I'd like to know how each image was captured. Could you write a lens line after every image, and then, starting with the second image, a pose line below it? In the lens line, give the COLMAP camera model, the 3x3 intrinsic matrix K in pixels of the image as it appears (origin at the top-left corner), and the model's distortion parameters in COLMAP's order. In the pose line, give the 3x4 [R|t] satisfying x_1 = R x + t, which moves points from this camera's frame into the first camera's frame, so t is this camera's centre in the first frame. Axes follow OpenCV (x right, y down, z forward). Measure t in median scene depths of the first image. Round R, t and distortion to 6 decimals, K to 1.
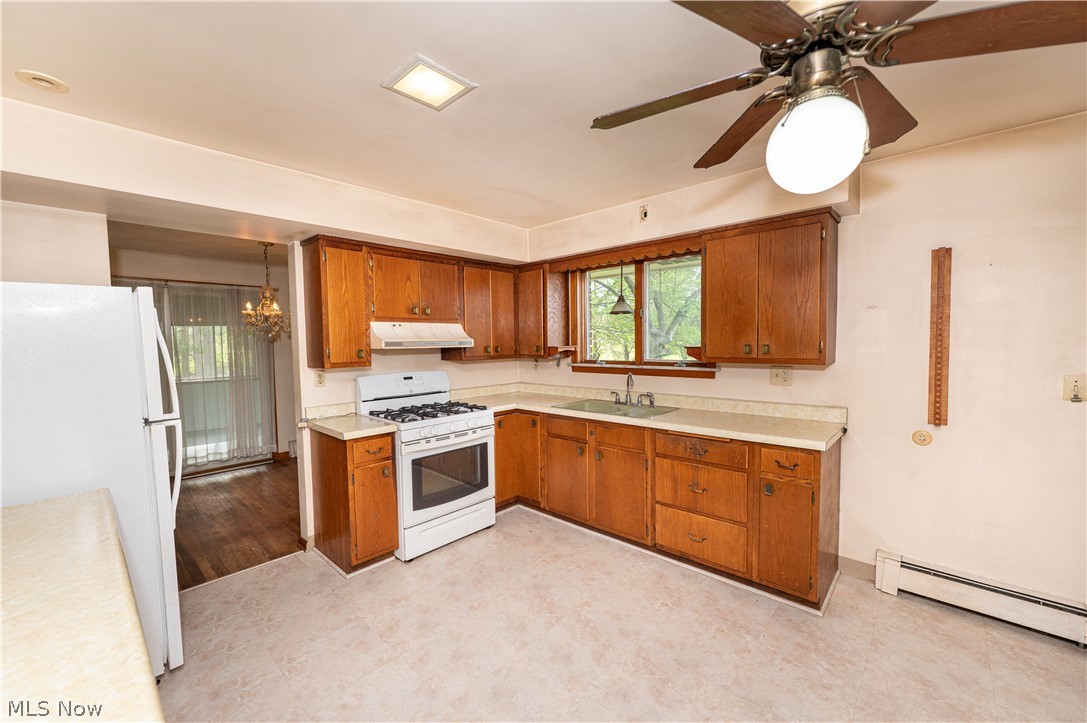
lens RADIAL K [[432.0, 0, 543.2], [0, 432.0, 363.5], [0, 0, 1]] dist [-0.001562, 0.000381]
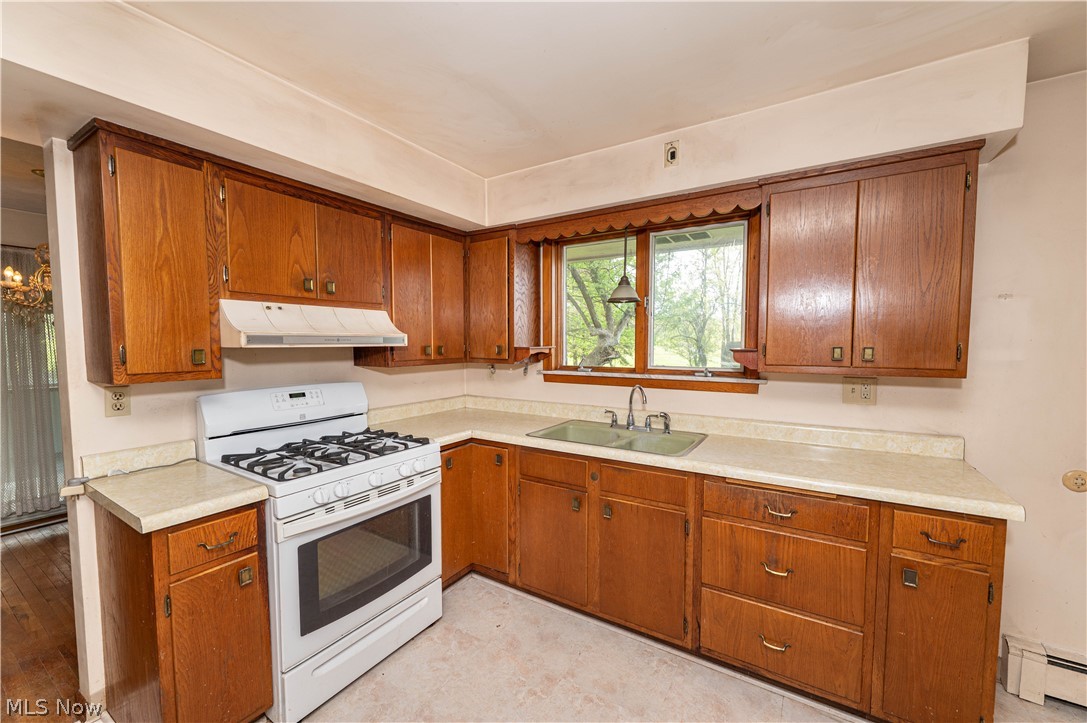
lens RADIAL K [[432.0, 0, 547.9], [0, 432.0, 365.6], [0, 0, 1]] dist [-0.001562, 0.000381]
pose [[0.981891, 0.002328, 0.189435, -0.087951], [-0.002706, 0.999995, 0.001737, -0.012494], [-0.189430, -0.002218, 0.981892, 0.368778]]
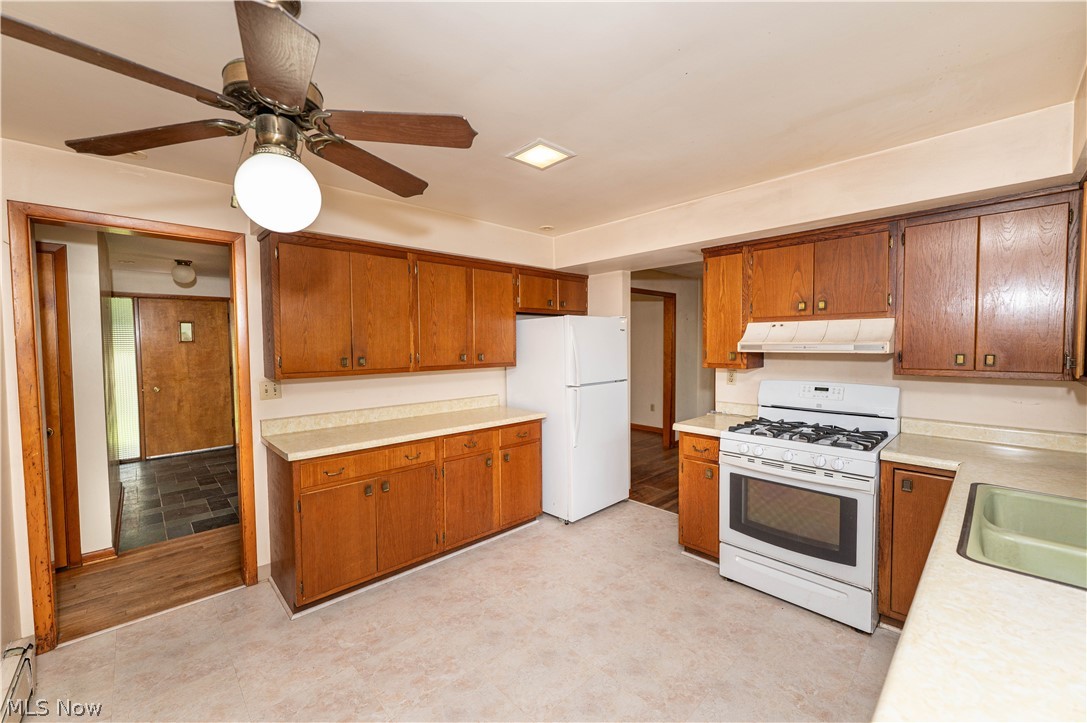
lens RADIAL K [[432.0, 0, 542.8], [0, 432.0, 361.0], [0, 0, 1]] dist [-0.001562, 0.000381]
pose [[-0.070467, 0.053113, -0.996099, 0.595677], [-0.045820, 0.997355, 0.056422, -0.045862], [0.996461, 0.049617, -0.067847, 0.613494]]
